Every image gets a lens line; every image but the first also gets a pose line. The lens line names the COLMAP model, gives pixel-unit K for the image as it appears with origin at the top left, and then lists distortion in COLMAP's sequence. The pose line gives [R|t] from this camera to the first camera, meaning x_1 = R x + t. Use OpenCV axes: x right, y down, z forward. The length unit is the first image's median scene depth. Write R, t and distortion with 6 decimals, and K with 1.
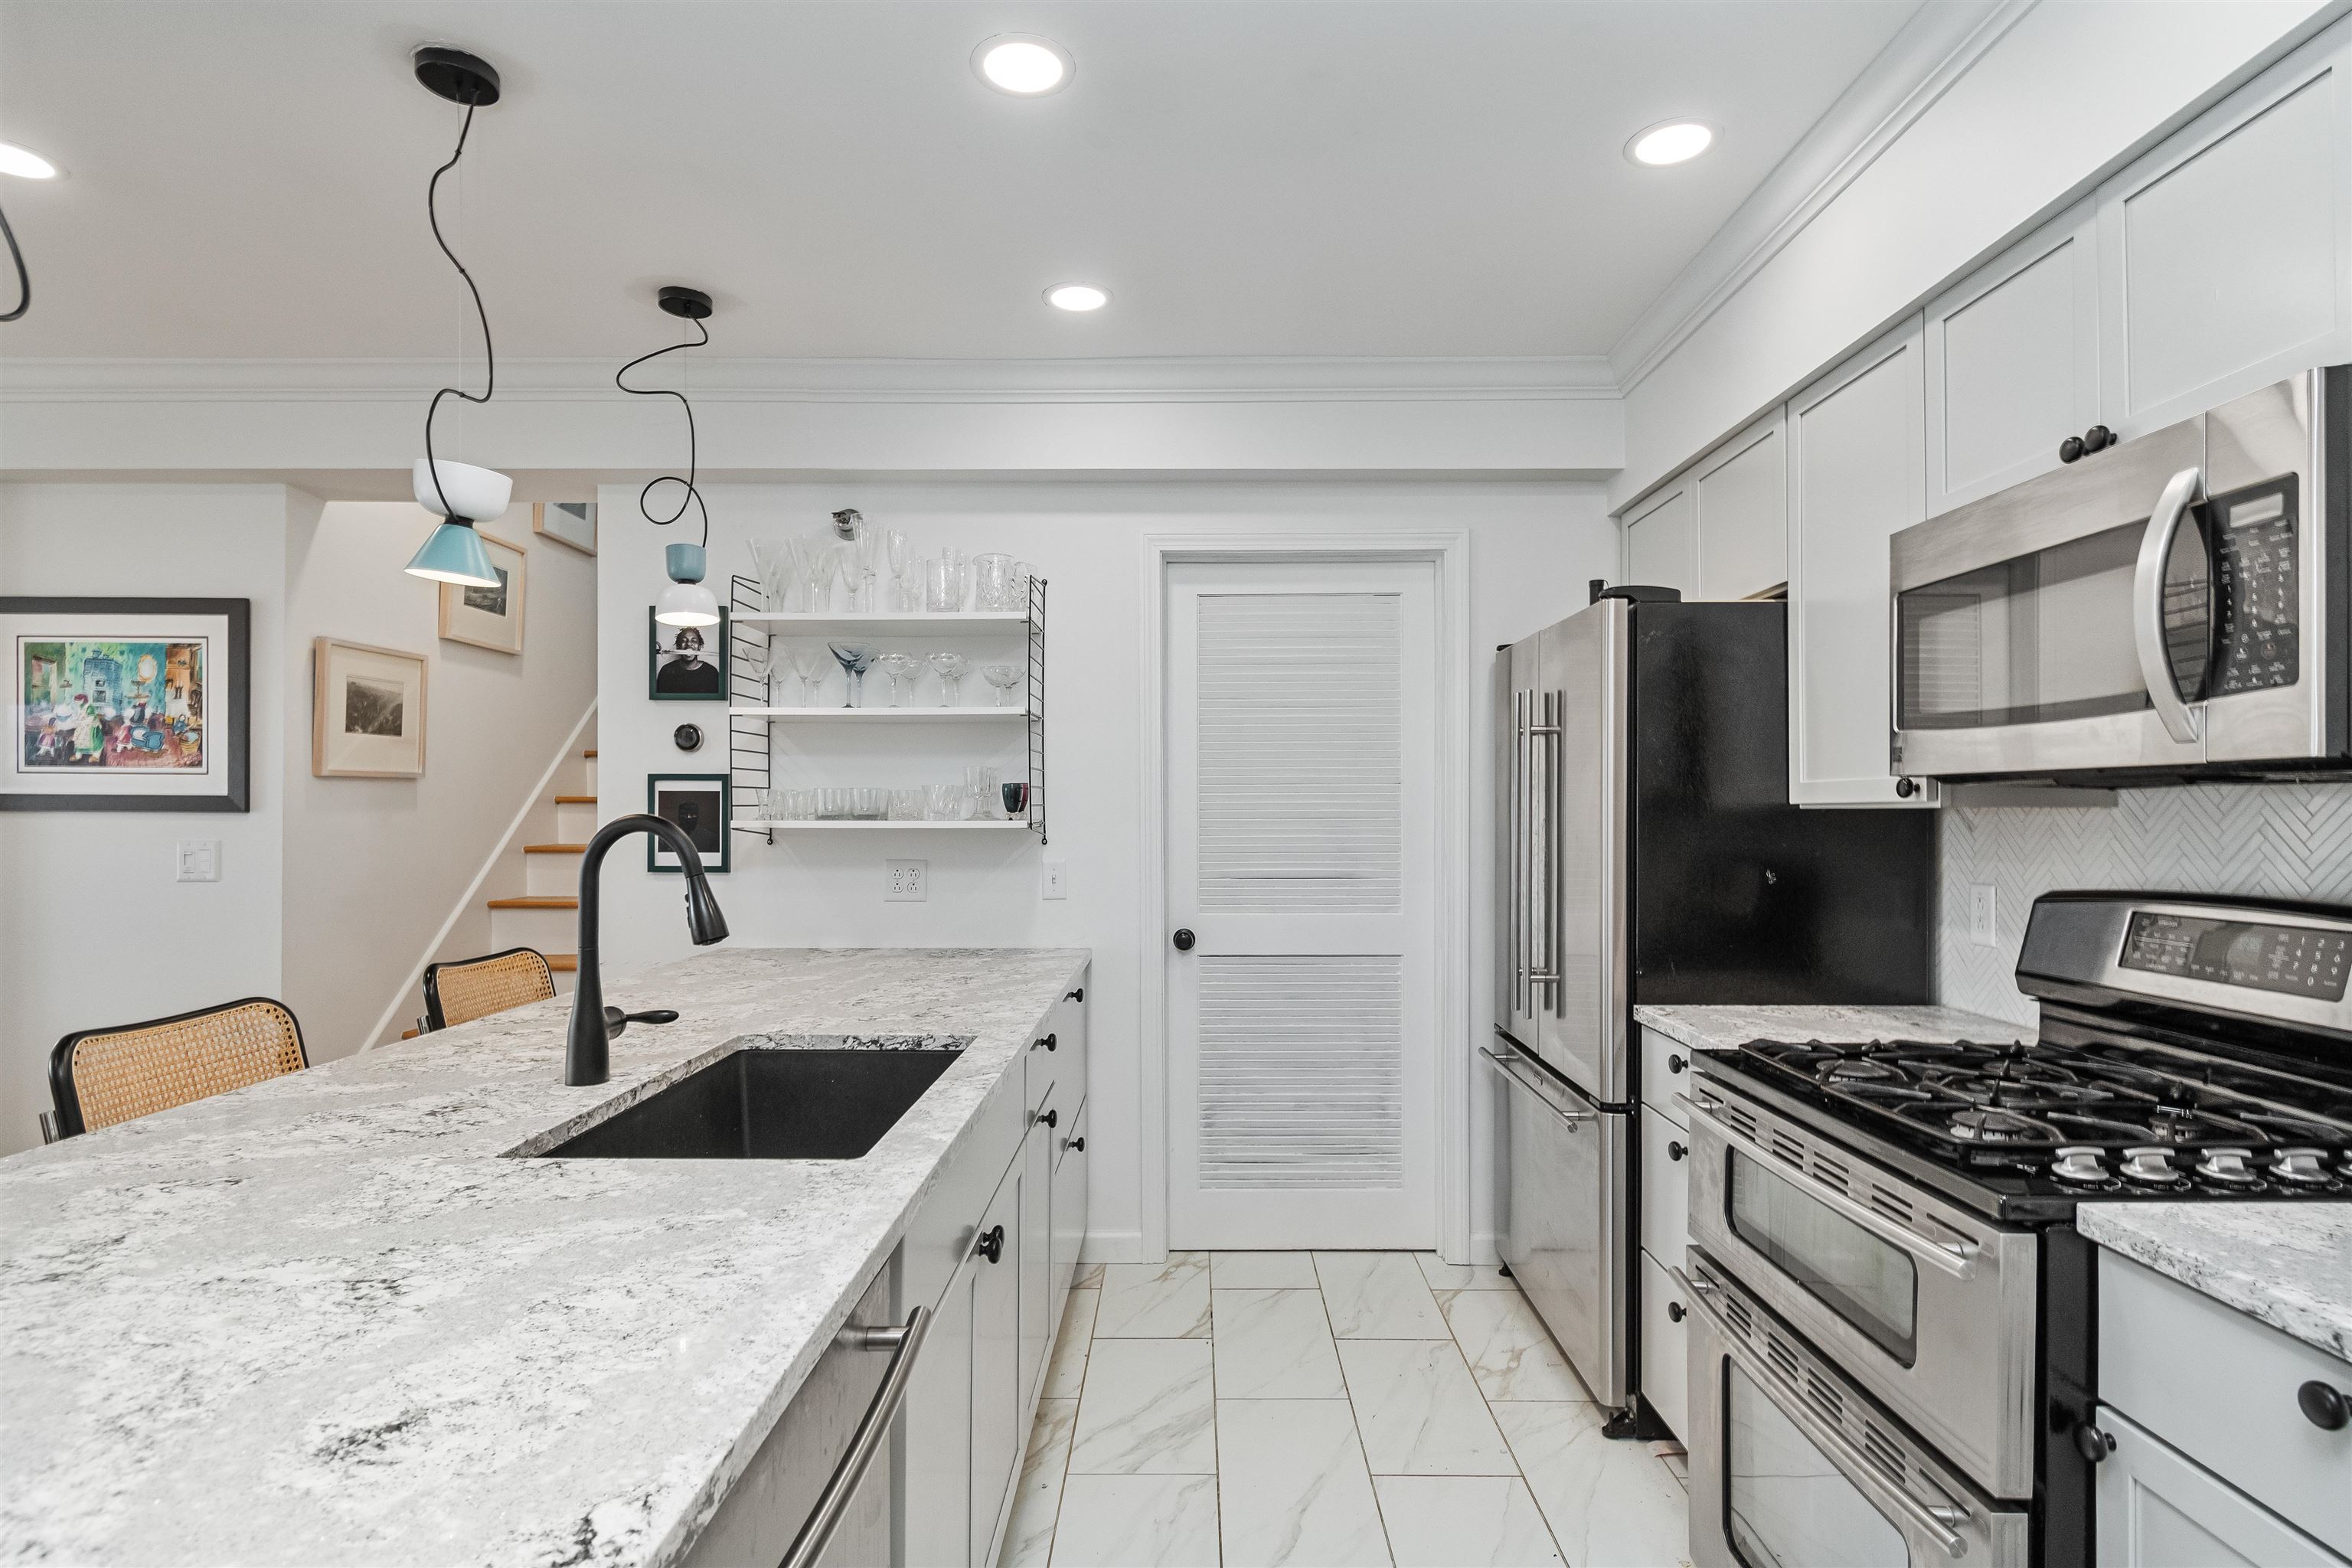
lens RADIAL K [[1197.7, 0, 1180.1], [0, 1197.7, 796.8], [0, 0, 1]] dist [0.007073, -0.007895]
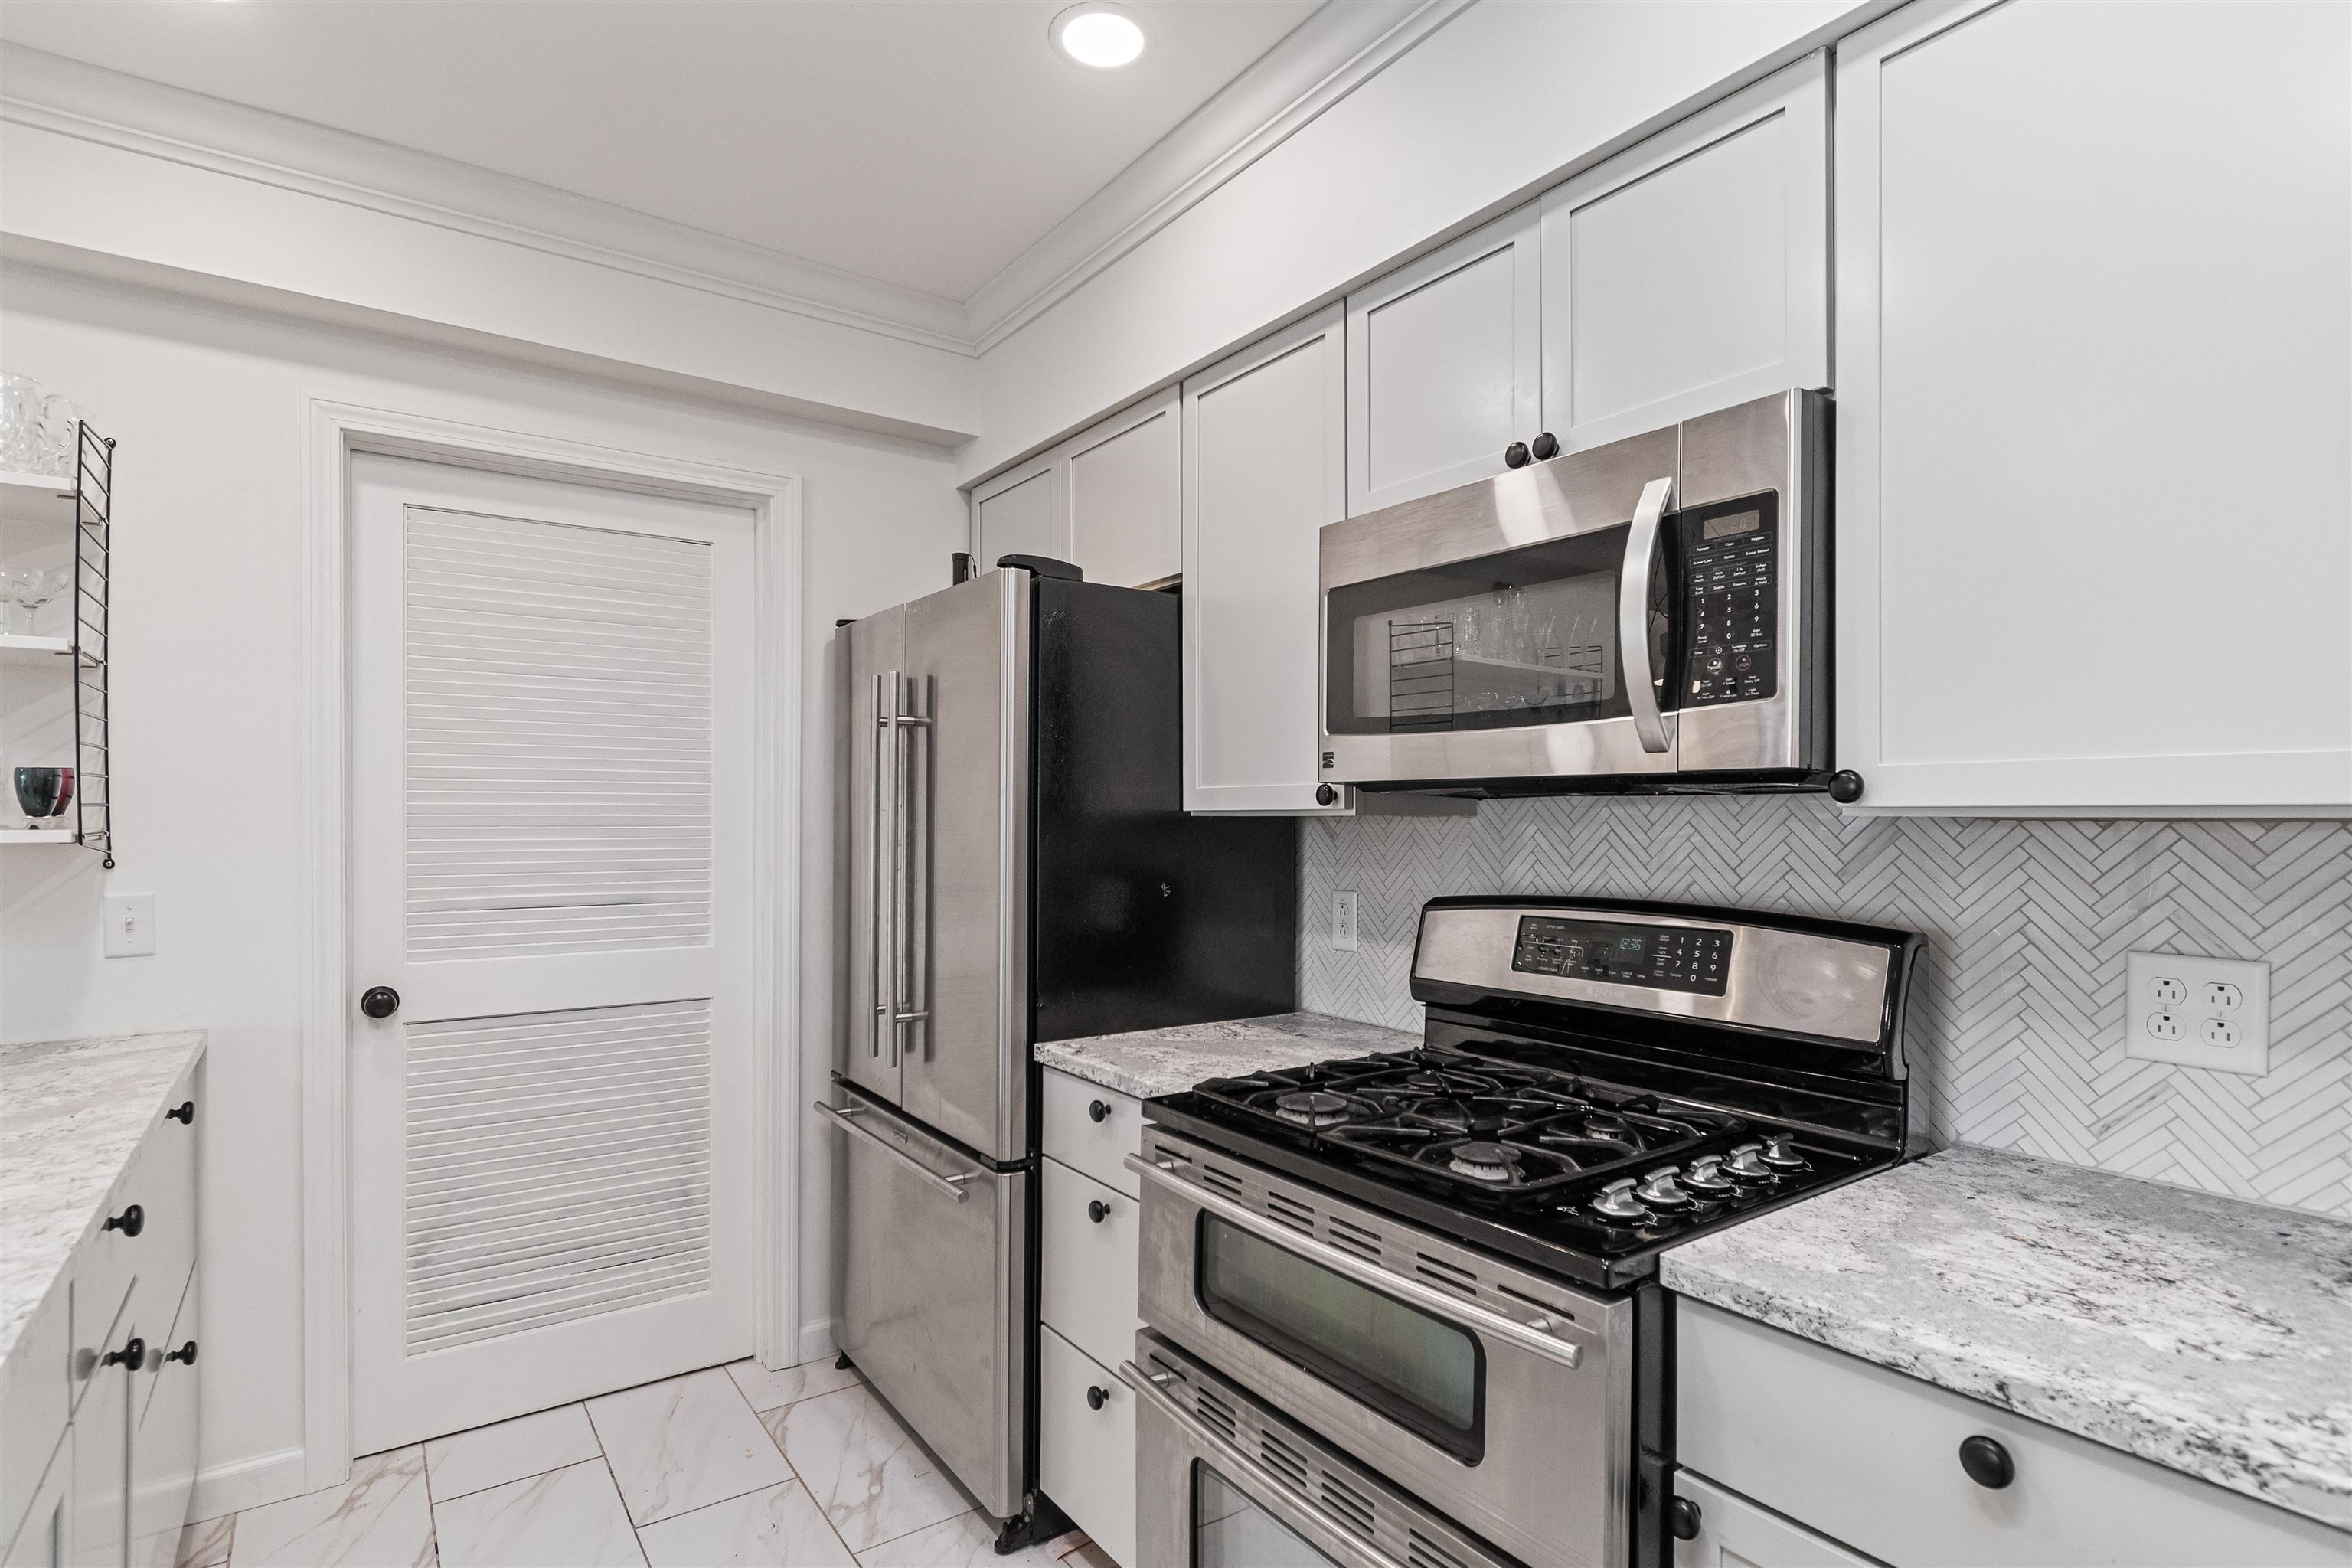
lens RADIAL K [[1197.7, 0, 1205.4], [0, 1197.7, 818.7], [0, 0, 1]] dist [0.007073, -0.007895]
pose [[0.805972, 0.003813, 0.591941, -0.032812], [-0.011387, 0.999894, 0.009064, 0.003262], [-0.591844, -0.014046, 0.805930, 0.235313]]
